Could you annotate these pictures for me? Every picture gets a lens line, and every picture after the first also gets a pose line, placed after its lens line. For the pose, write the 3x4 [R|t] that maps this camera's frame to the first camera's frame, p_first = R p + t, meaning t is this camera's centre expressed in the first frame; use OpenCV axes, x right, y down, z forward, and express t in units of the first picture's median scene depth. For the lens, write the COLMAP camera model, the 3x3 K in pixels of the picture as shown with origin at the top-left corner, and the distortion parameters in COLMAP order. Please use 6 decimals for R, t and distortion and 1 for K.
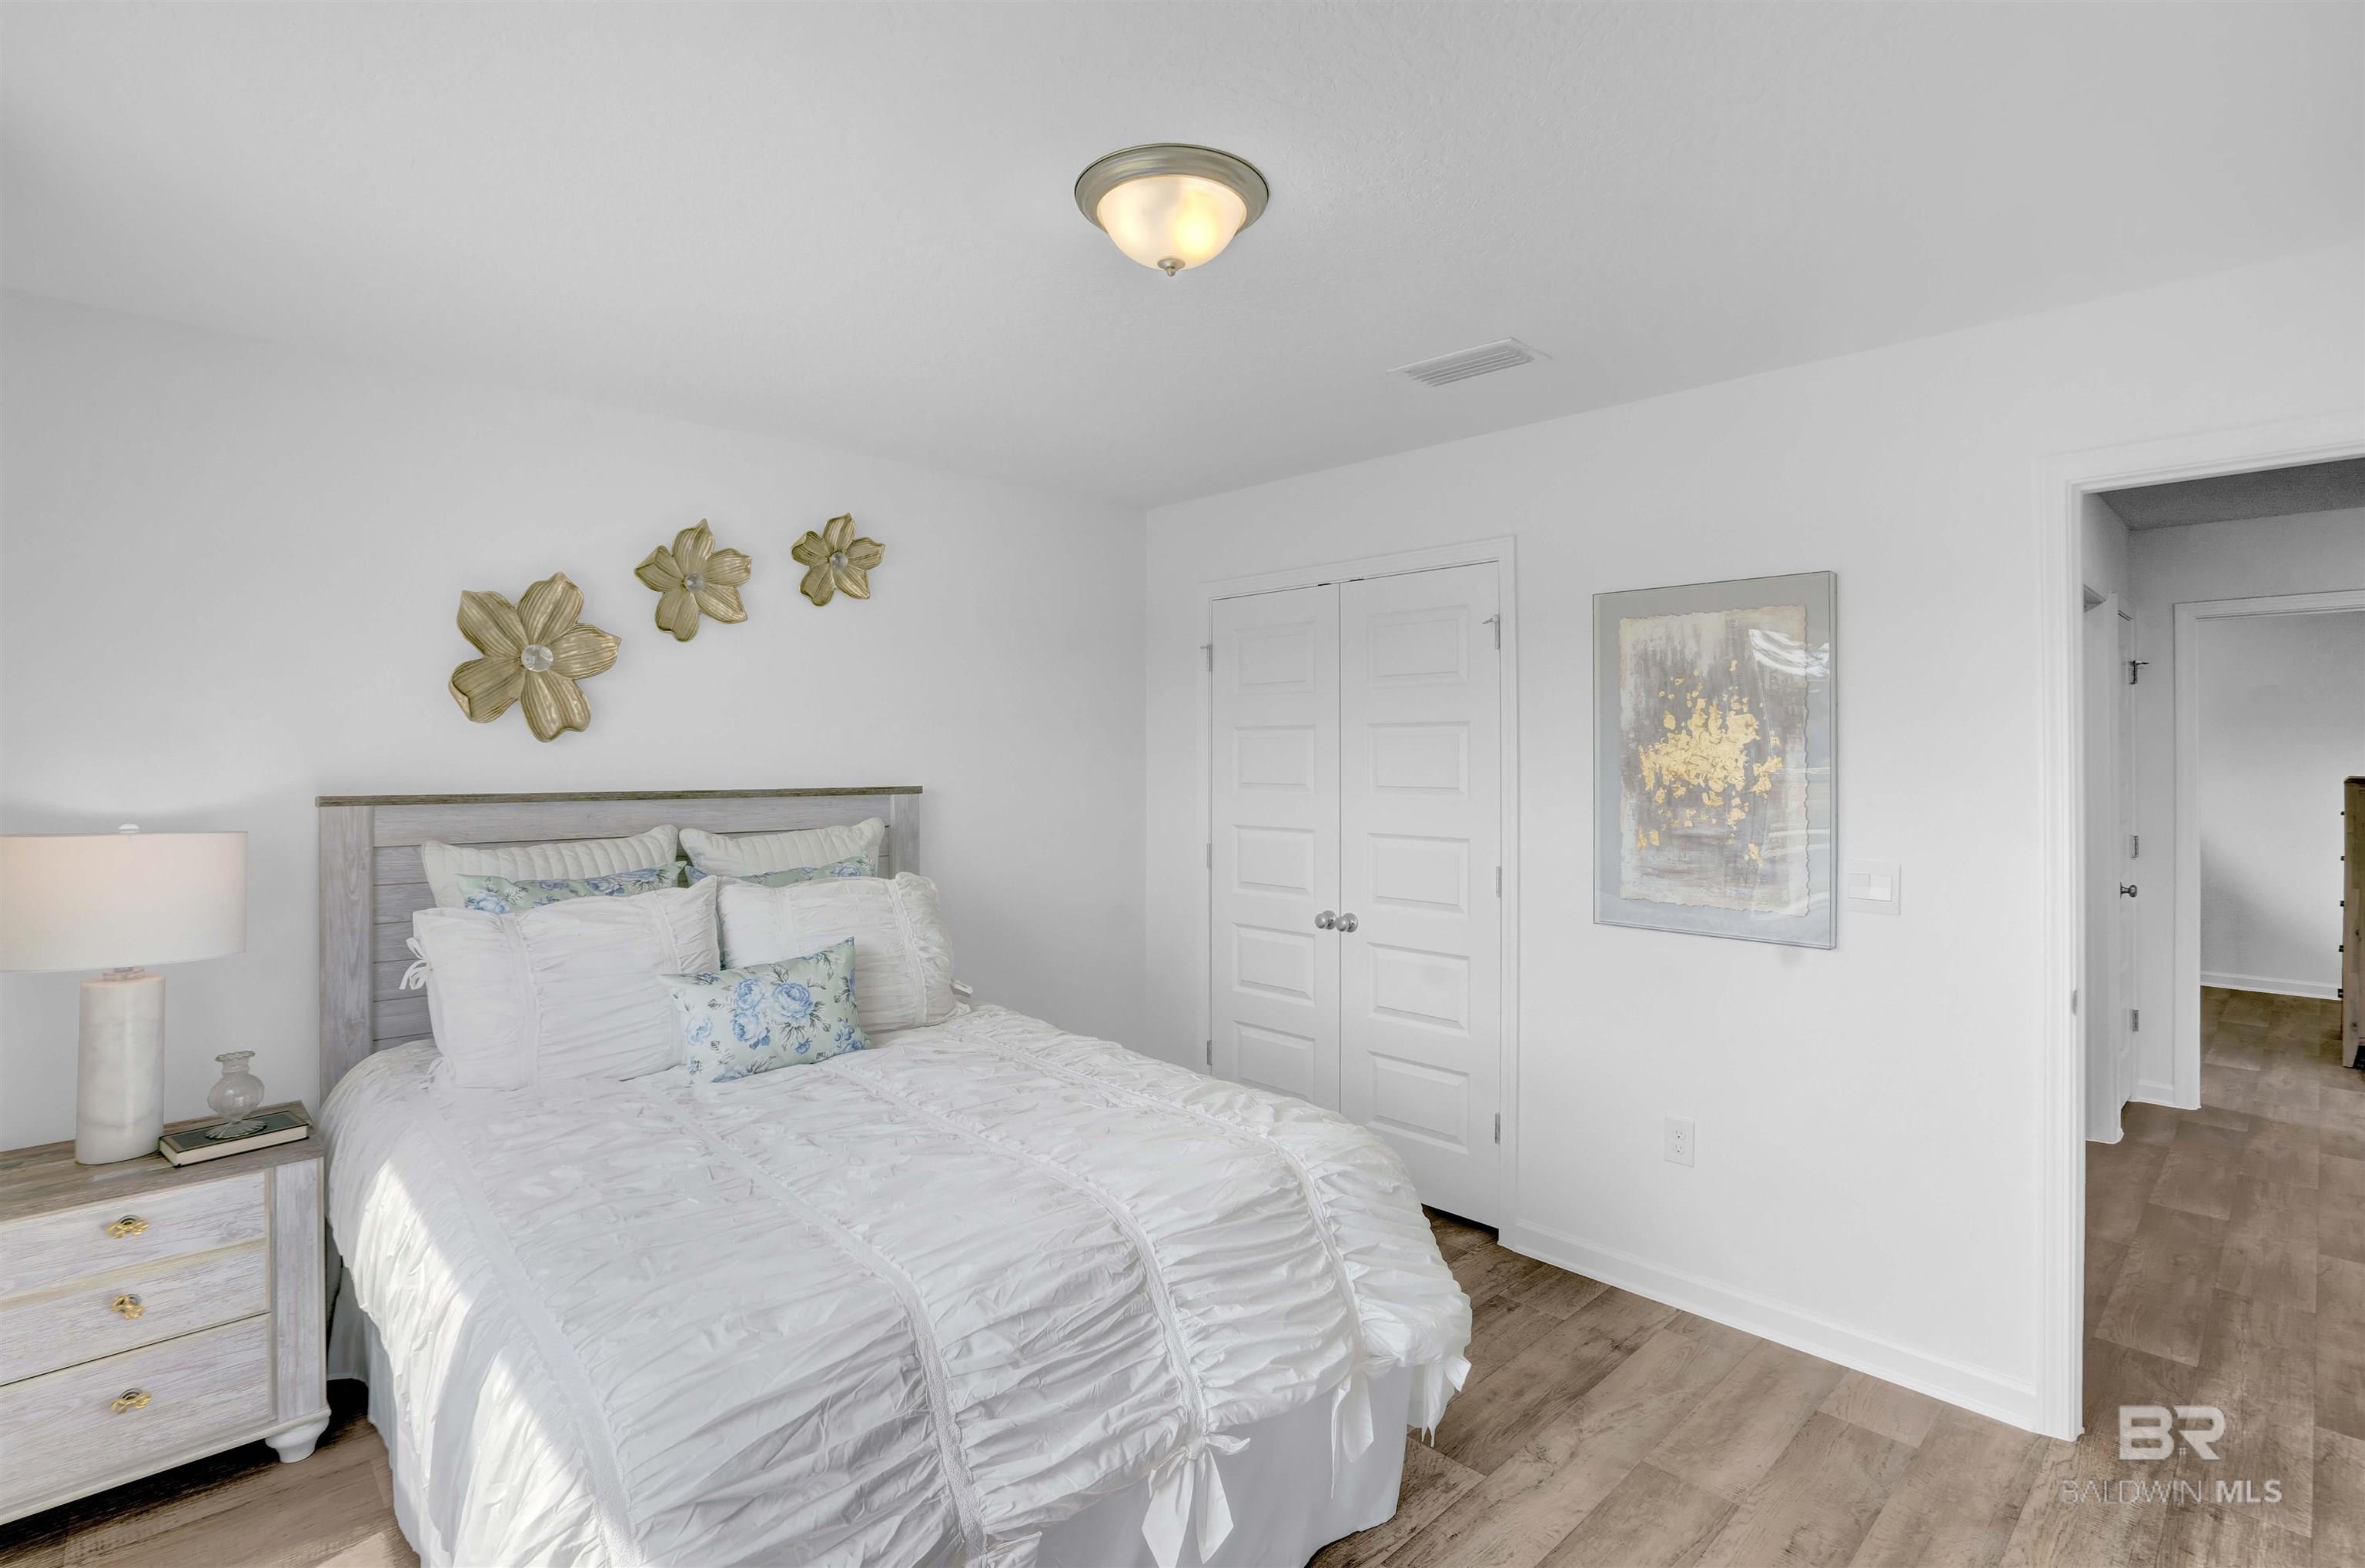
lens RADIAL K [[1135.0, 0, 1261.1], [0, 1135.0, 767.1], [0, 0, 1]] dist [-0.053006, 0.020061]
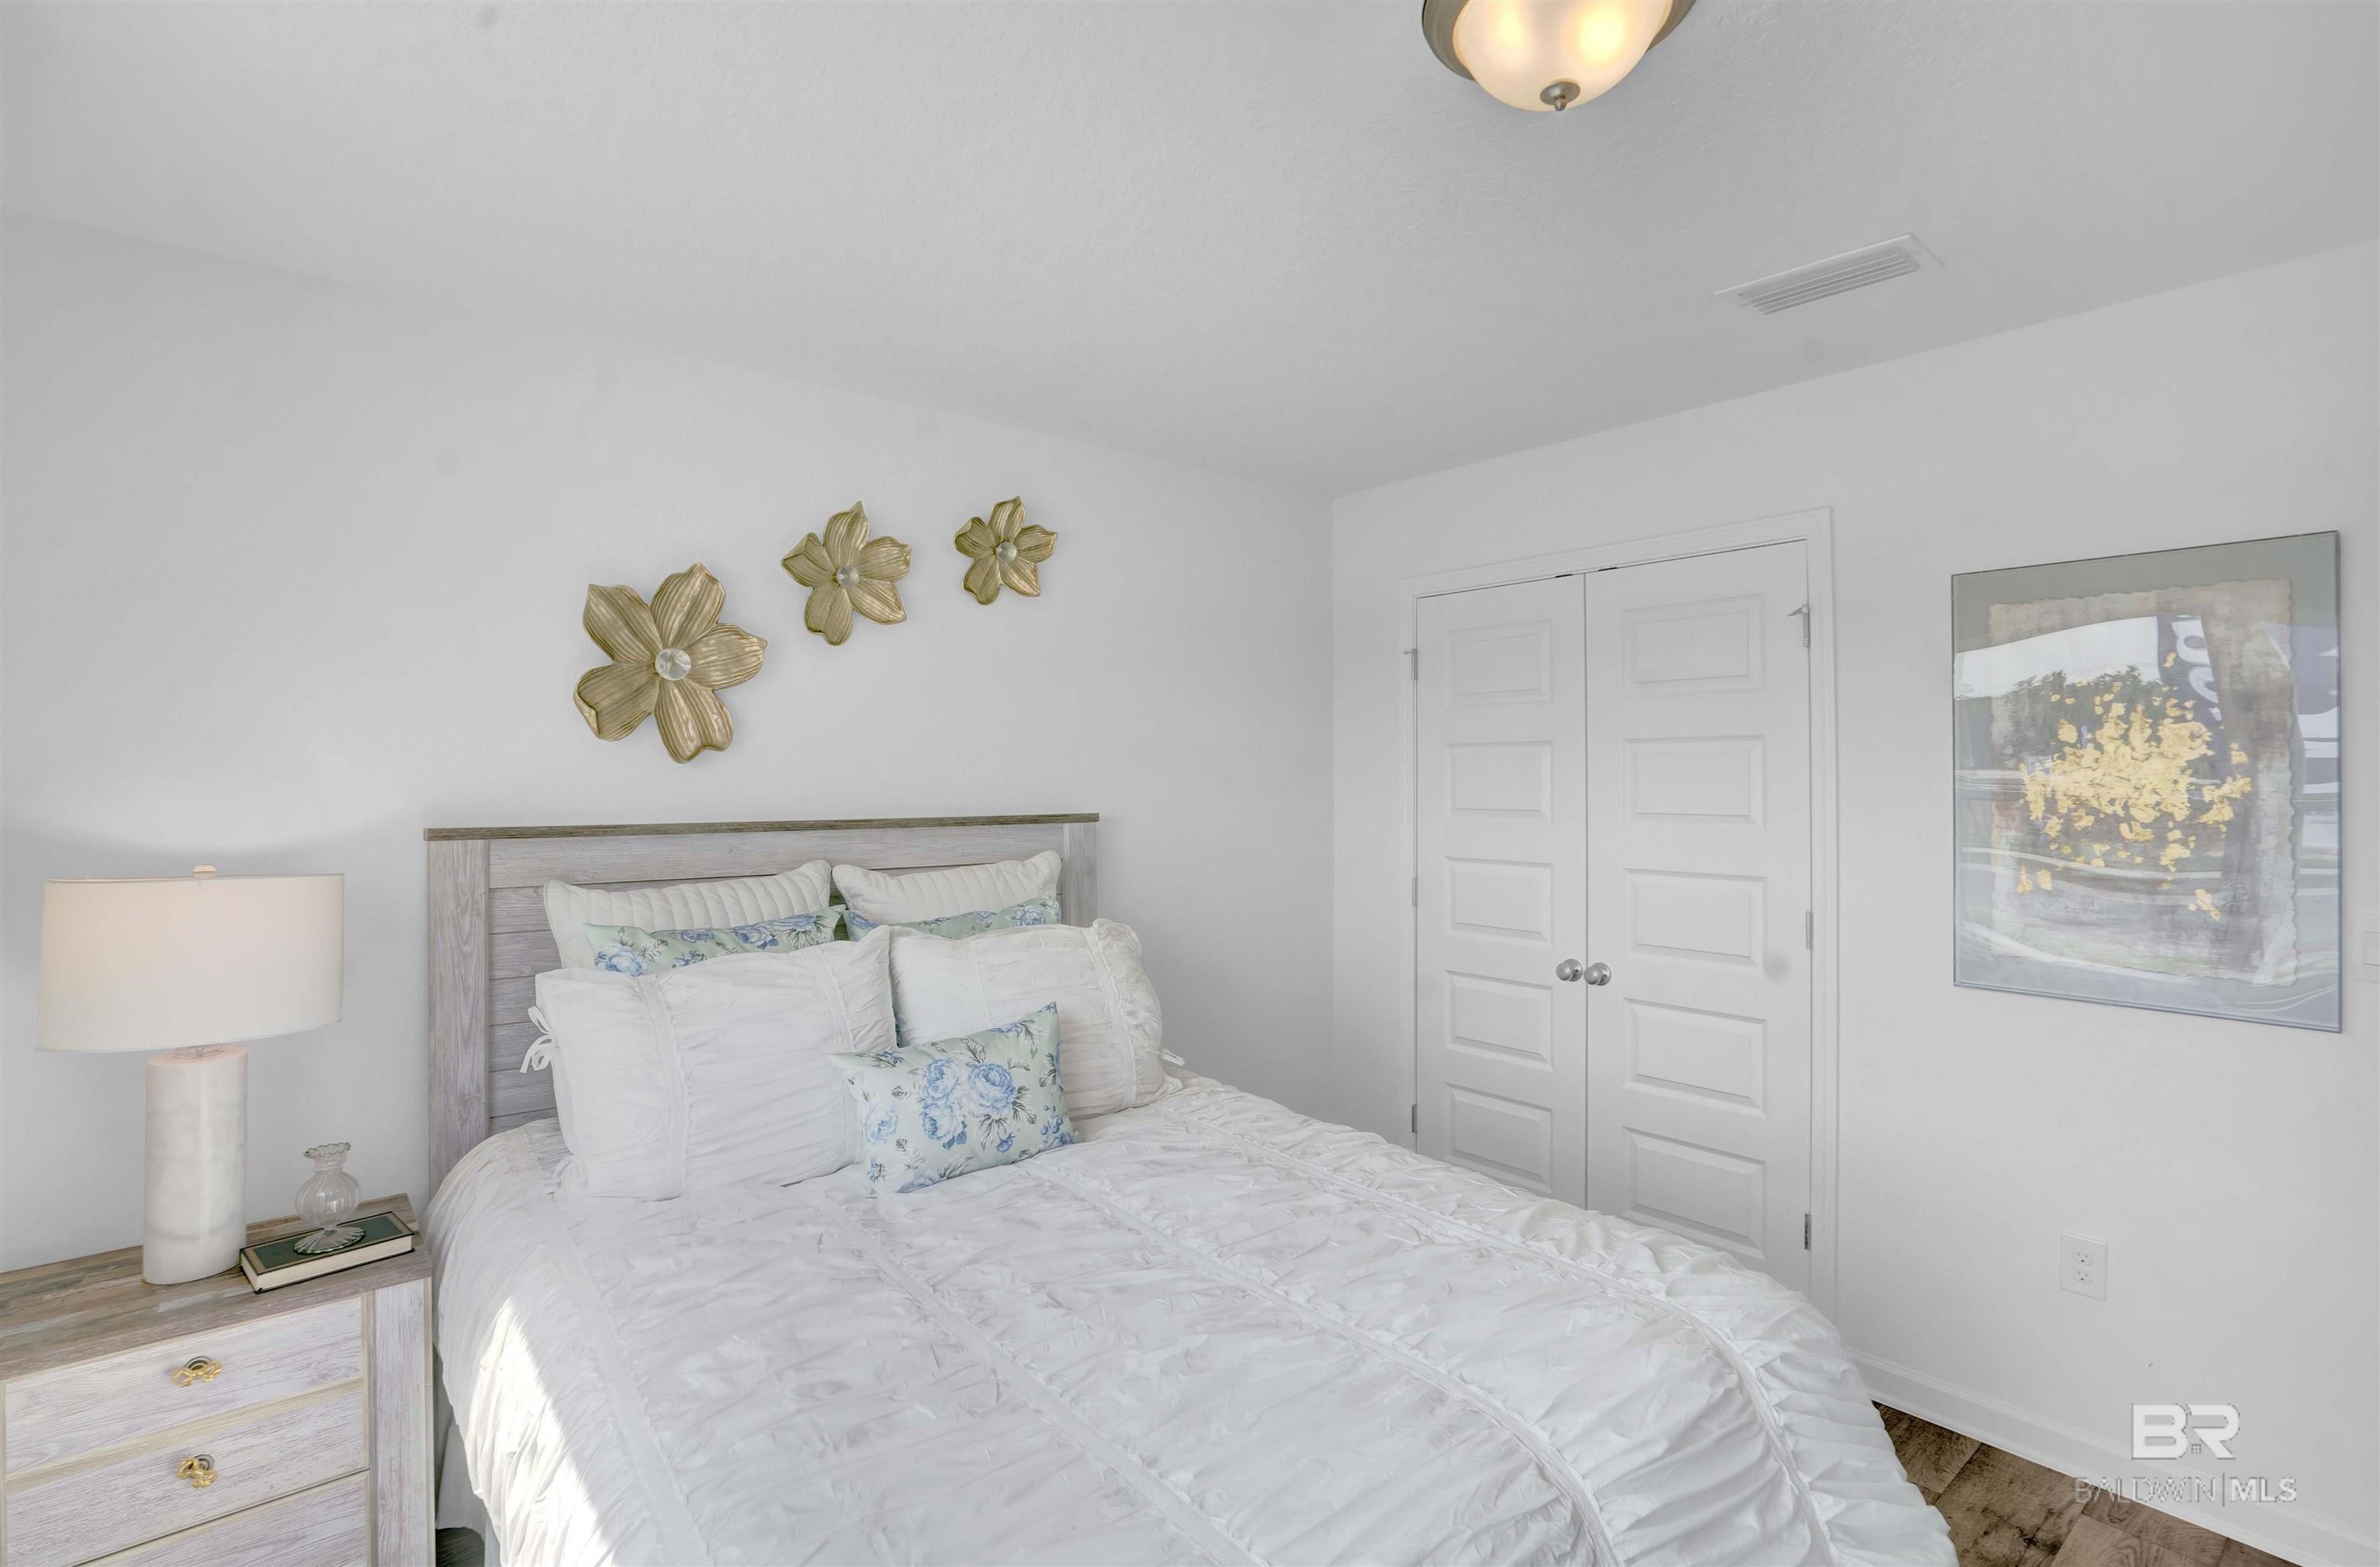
lens RADIAL K [[1035.5, 0, 1190.0], [0, 1035.5, 783.5], [0, 0, 1]] dist [-0.049672, 0.018839]
pose [[0.997259, -0.002327, -0.073951, -0.213961], [0.002229, 0.999997, -0.001405, -0.005647], [0.073954, 0.001237, 0.997261, 0.269645]]
